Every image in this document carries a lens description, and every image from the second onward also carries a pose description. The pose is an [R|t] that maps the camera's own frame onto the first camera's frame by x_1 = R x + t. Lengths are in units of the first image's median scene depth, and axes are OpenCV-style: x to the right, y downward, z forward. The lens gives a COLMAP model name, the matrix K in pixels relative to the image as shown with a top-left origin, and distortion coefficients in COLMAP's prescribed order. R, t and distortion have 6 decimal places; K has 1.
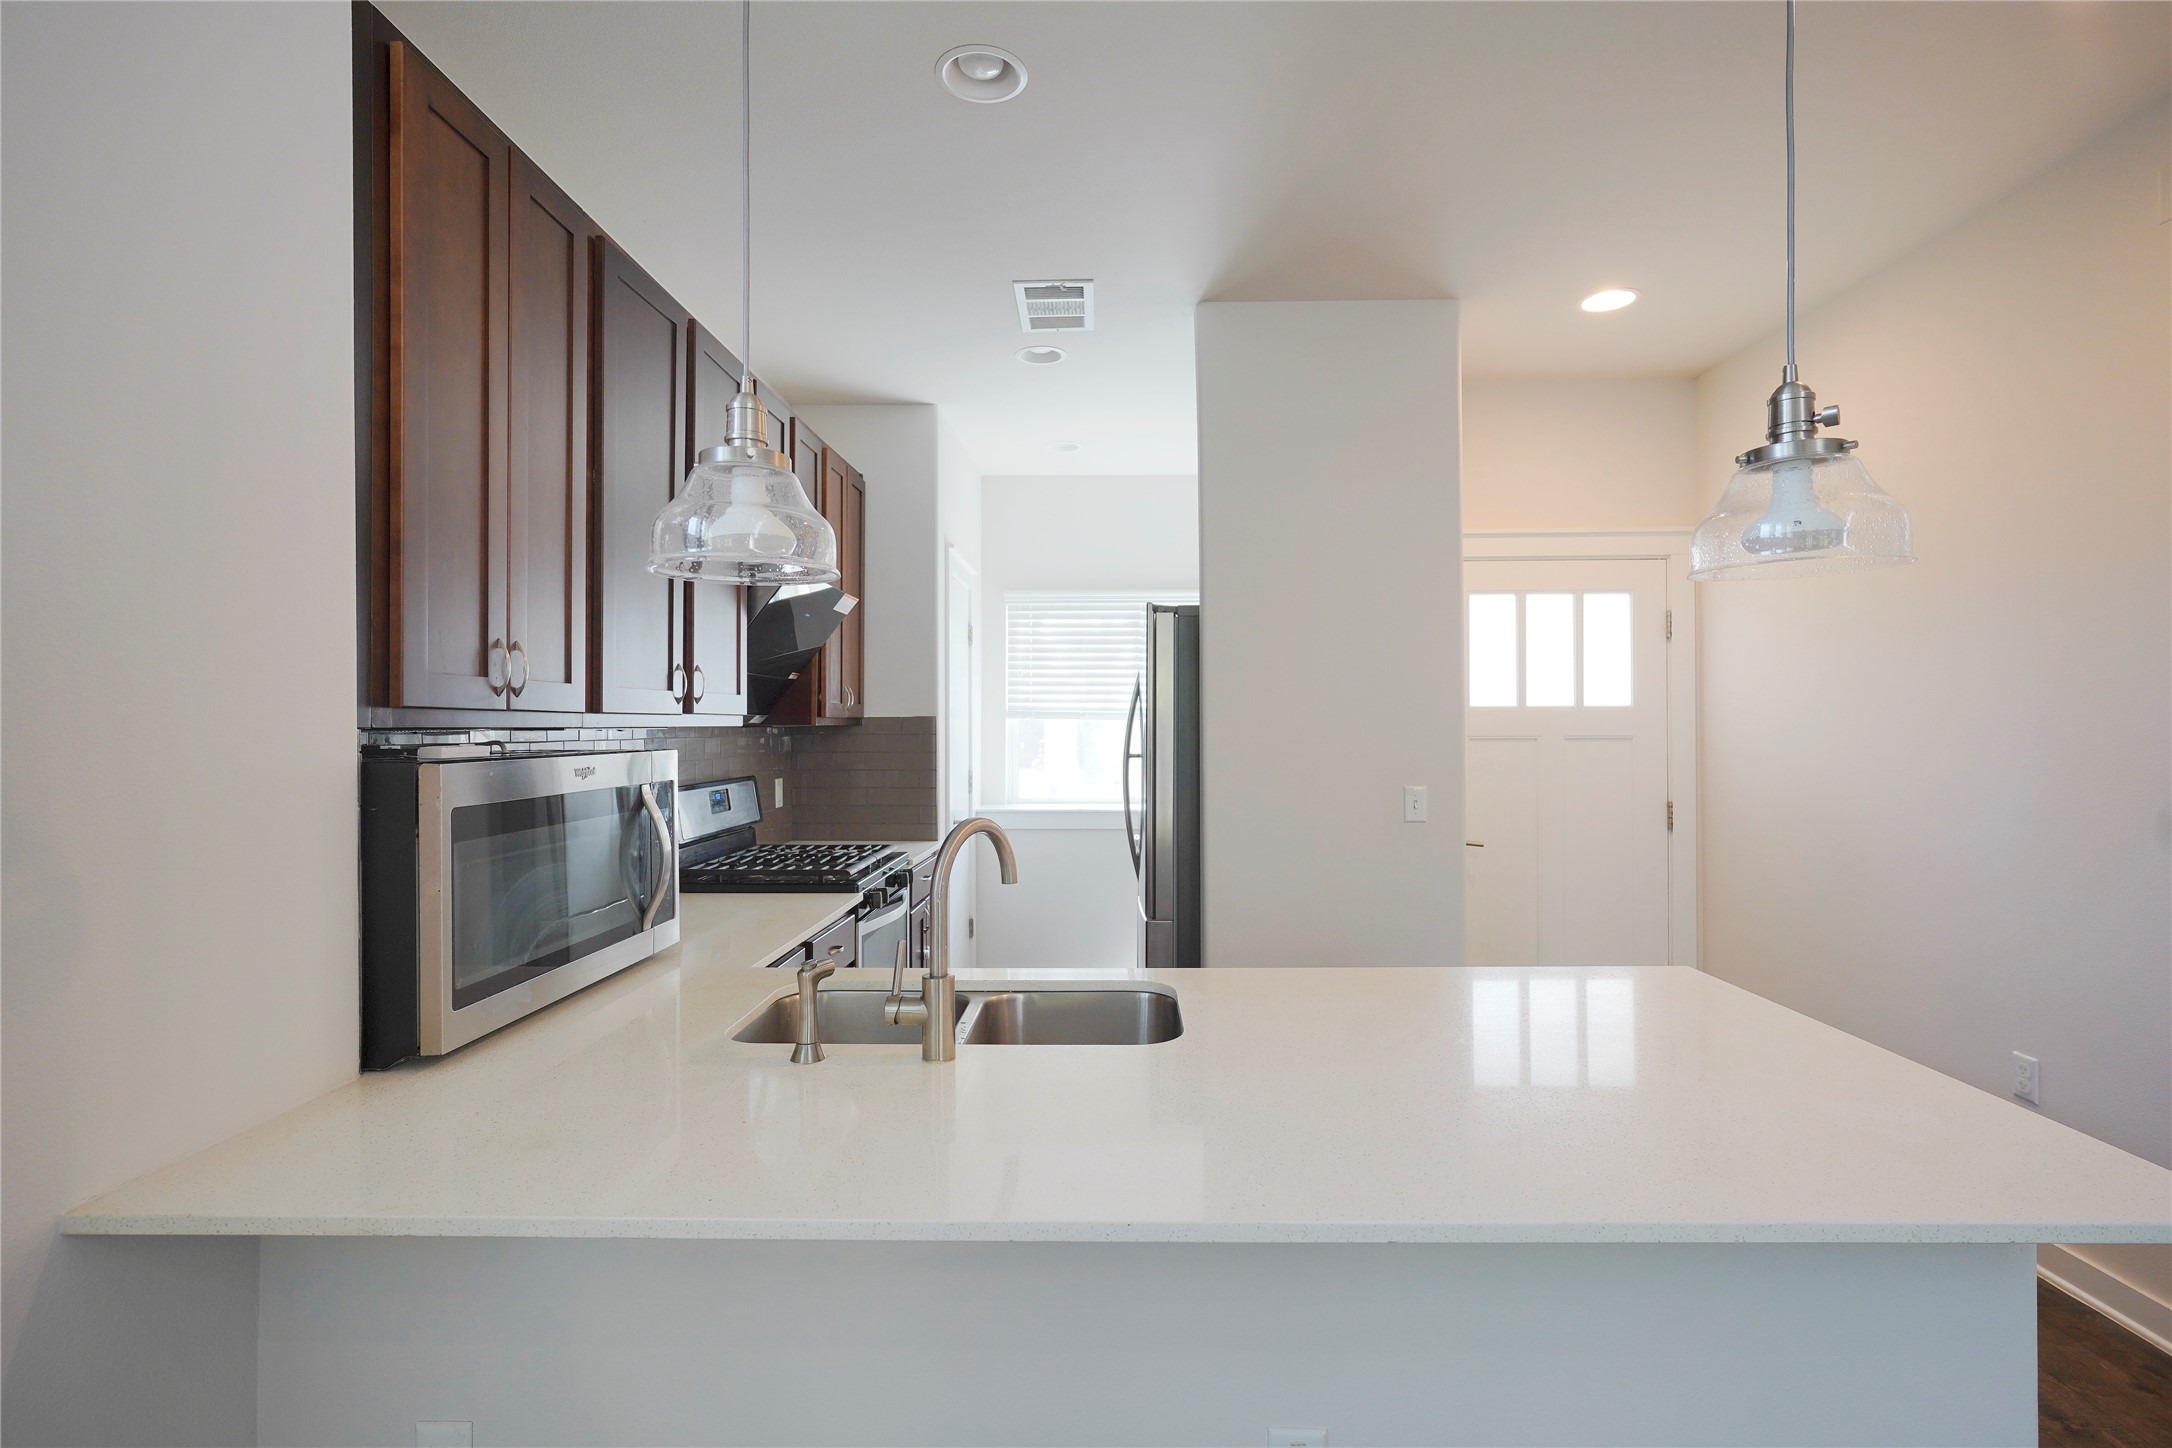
lens RADIAL K [[1048.3, 0, 1123.8], [0, 1048.3, 720.0], [0, 0, 1]] dist [-0.002840, -0.000249]
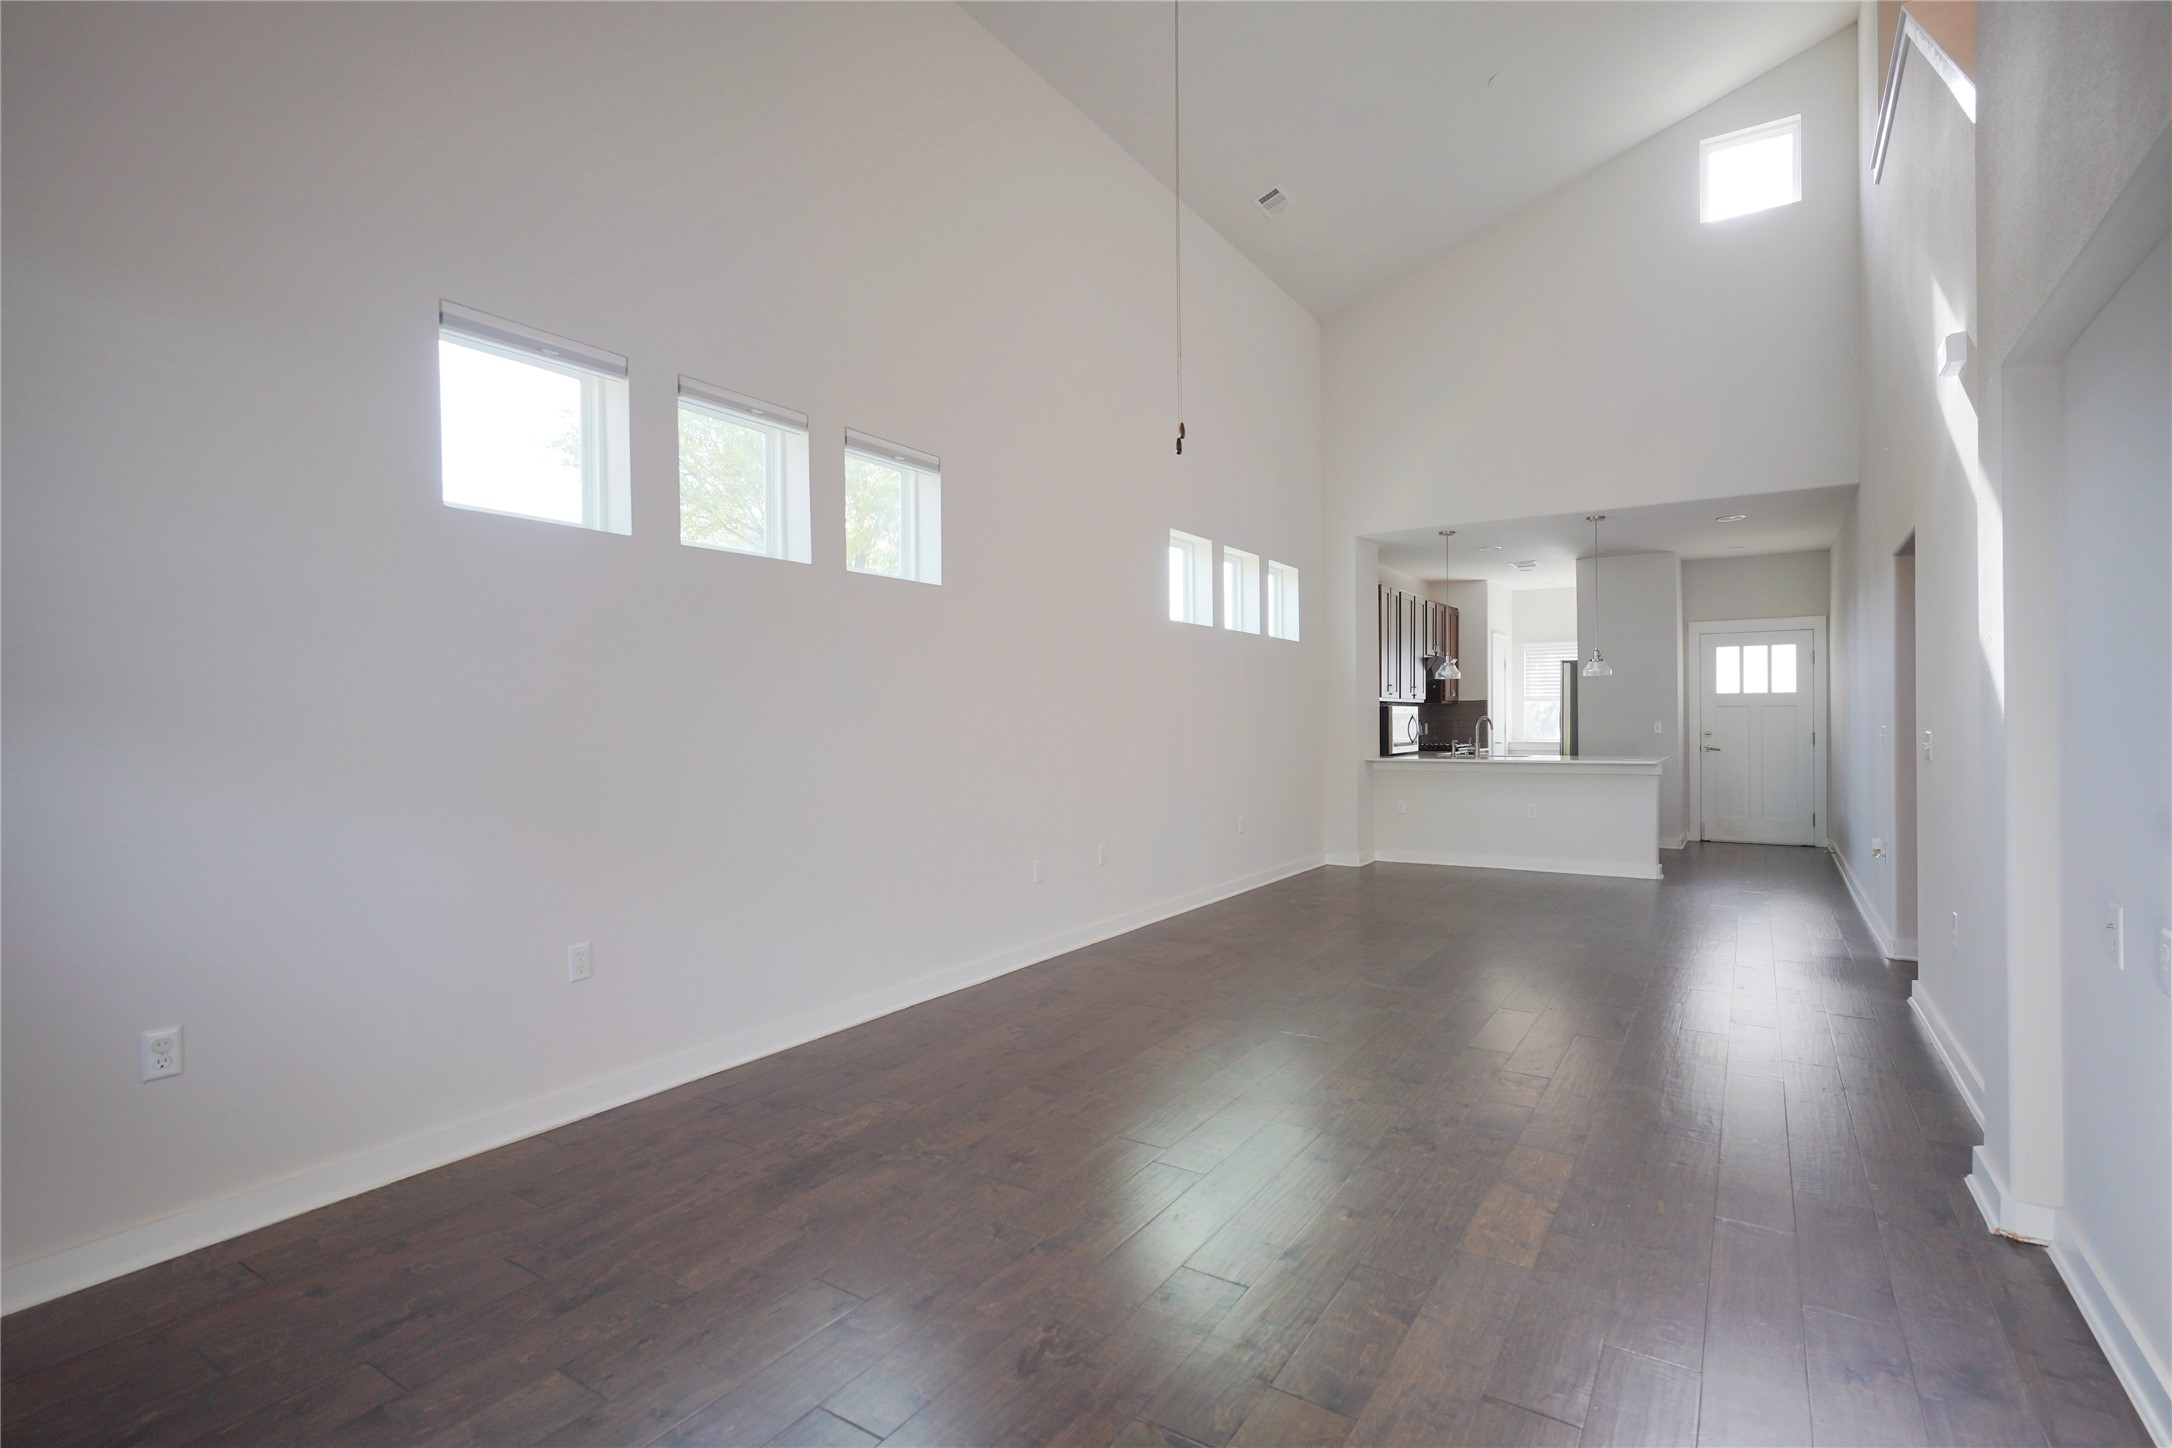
lens RADIAL K [[1048.3, 0, 1123.8], [0, 1048.3, 720.0], [0, 0, 1]] dist [-0.002840, -0.000249]
pose [[0.863439, -0.002176, -0.504449, 0.407254], [0.005180, 0.999976, 0.004554, 0.033638], [0.504427, -0.006545, 0.863429, -1.955464]]
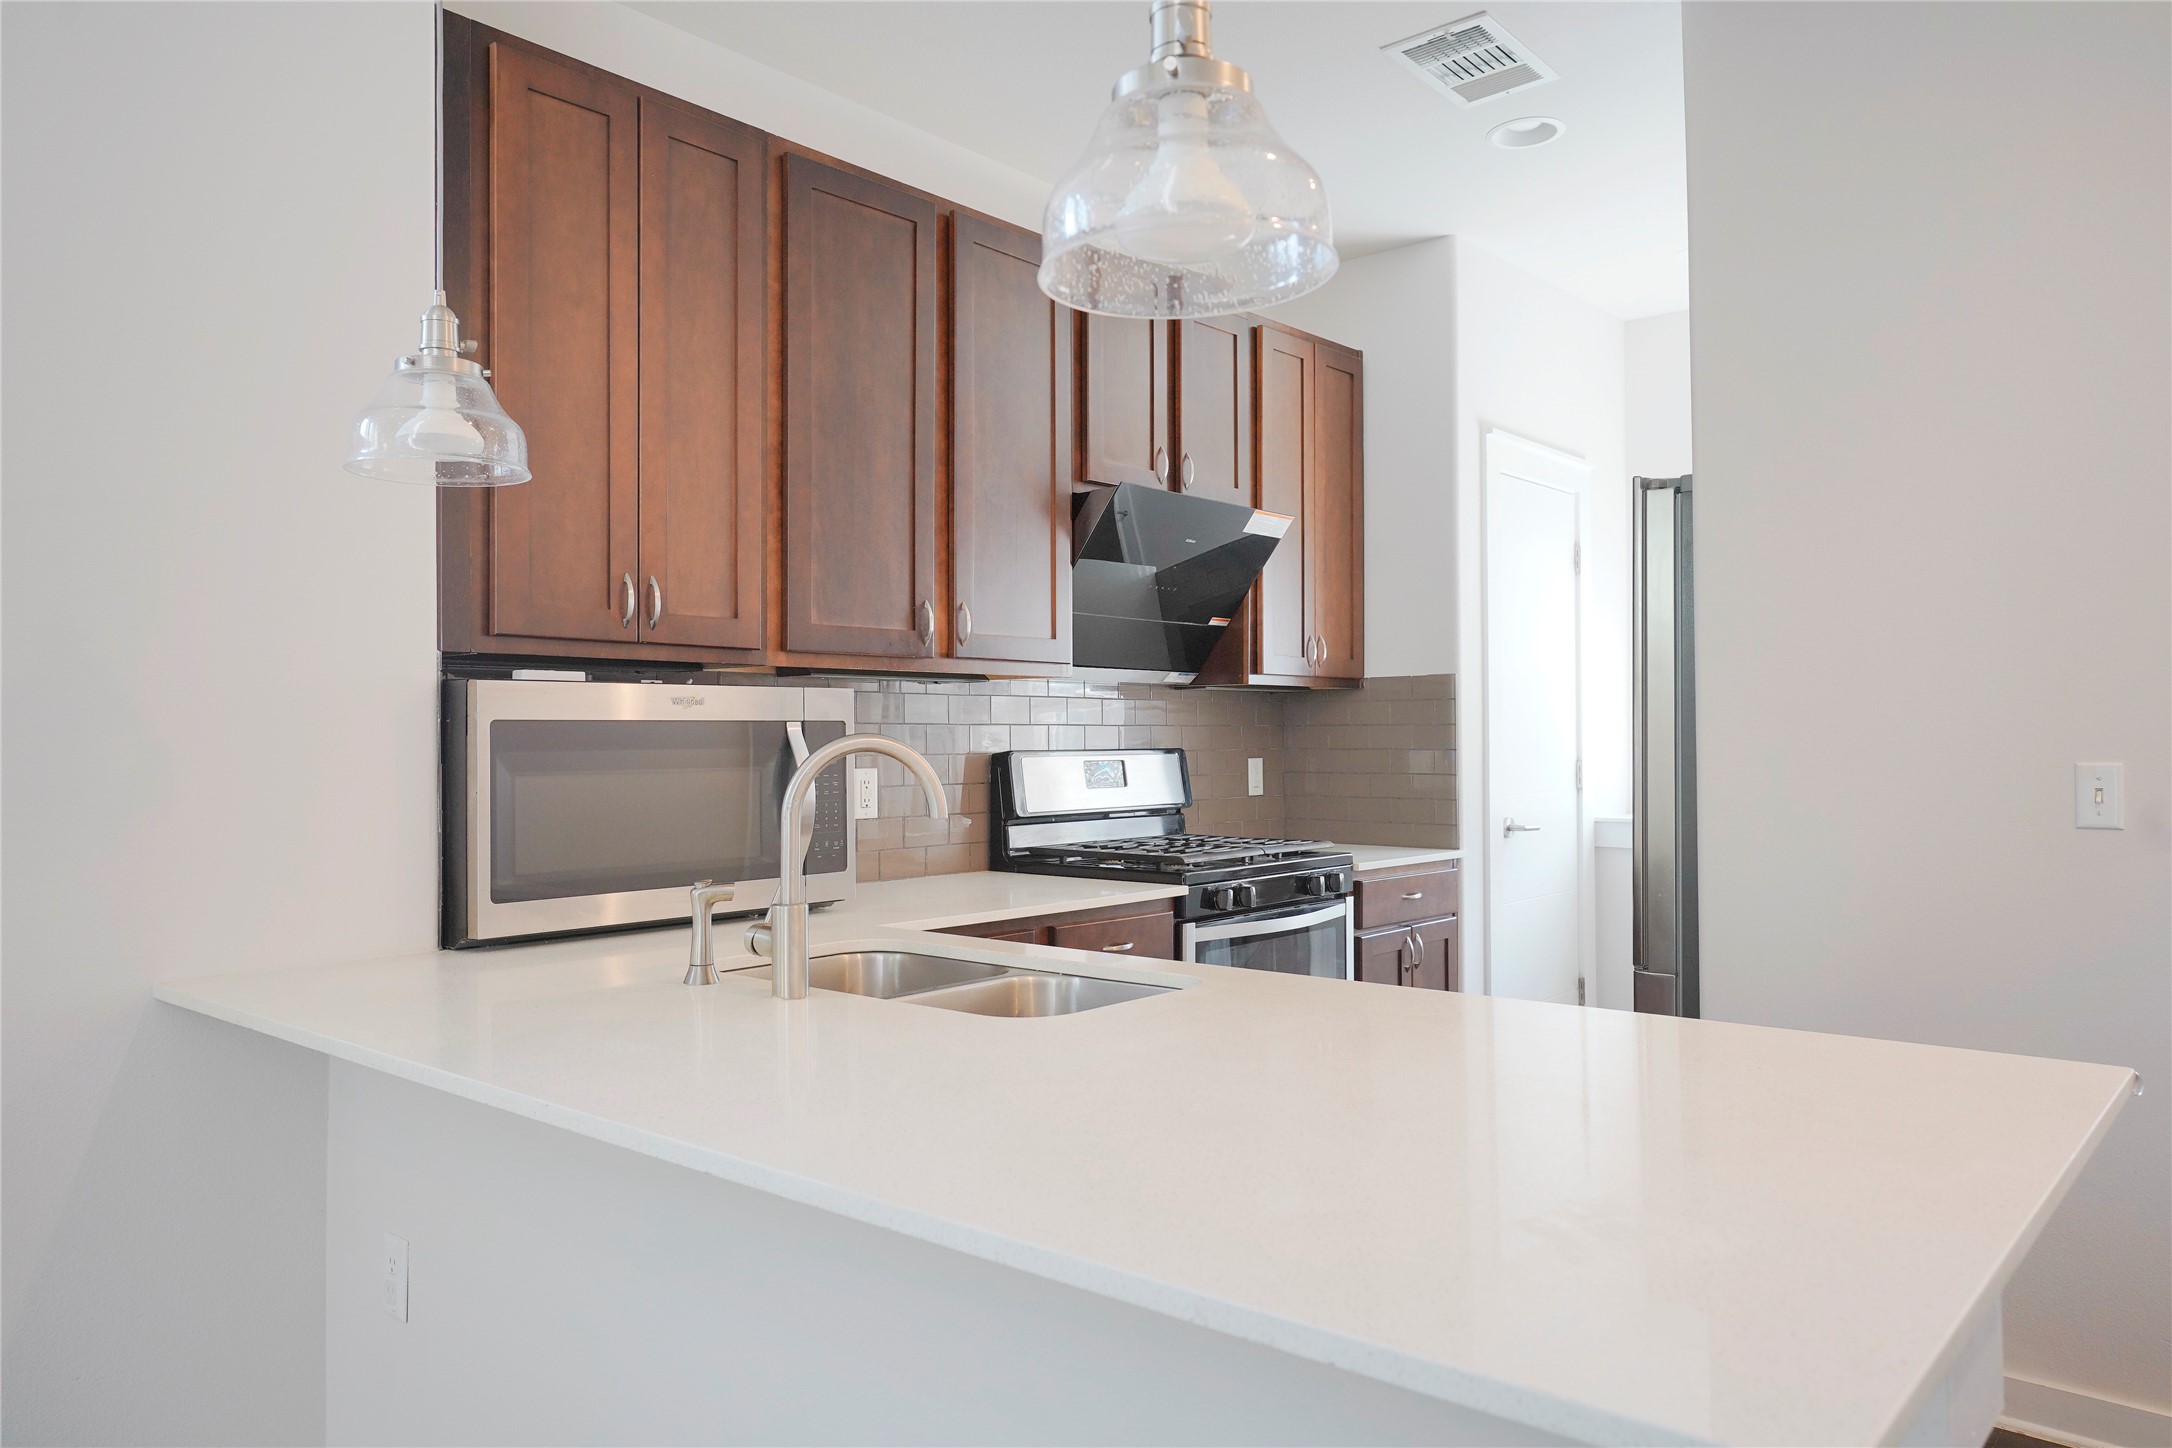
lens RADIAL K [[1500.7, 0, 1086.0], [0, 1500.7, 724.0], [0, 0, 1]] dist [-0.001161, -0.001036]
pose [[0.767562, -0.007517, -0.640931, 0.324822], [0.007782, 0.999967, -0.002409, 0.036449], [0.640928, -0.003139, 0.767595, 0.068947]]
